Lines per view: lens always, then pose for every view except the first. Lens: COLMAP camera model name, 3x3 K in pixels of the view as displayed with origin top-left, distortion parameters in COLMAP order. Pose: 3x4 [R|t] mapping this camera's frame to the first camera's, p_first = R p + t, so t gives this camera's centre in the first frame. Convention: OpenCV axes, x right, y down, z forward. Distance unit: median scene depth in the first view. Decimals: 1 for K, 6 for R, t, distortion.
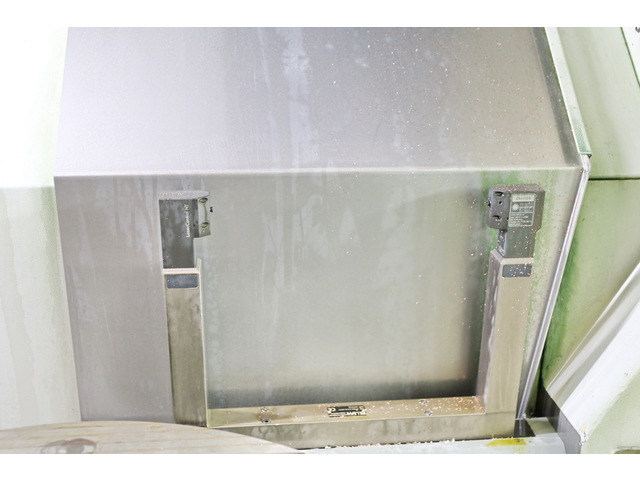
lens RADIAL K [[743.9, 0, 319.0], [0, 743.9, 240.1], [0, 0, 1]] dist [0.007121, 0.009643]
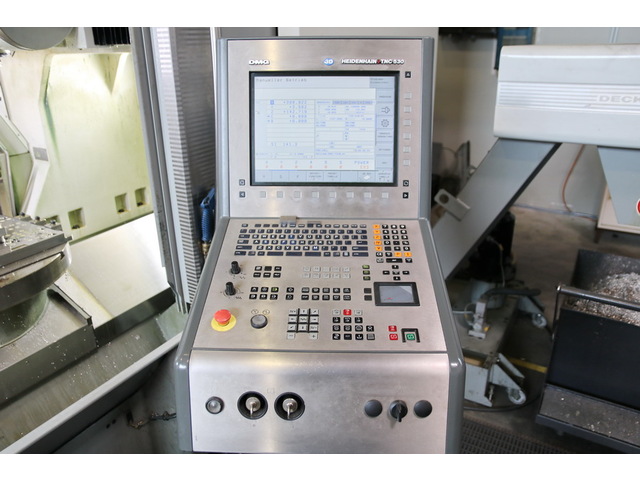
lens RADIAL K [[506.0, 0, 318.5], [0, 506.0, 245.5], [0, 0, 1]] dist [-0.122565, 0.117195]
pose [[0.593986, -0.328710, 0.734254, -0.726551], [0.305851, 0.936450, 0.171806, 0.416976], [-0.744067, 0.122522, 0.656775, -1.869142]]
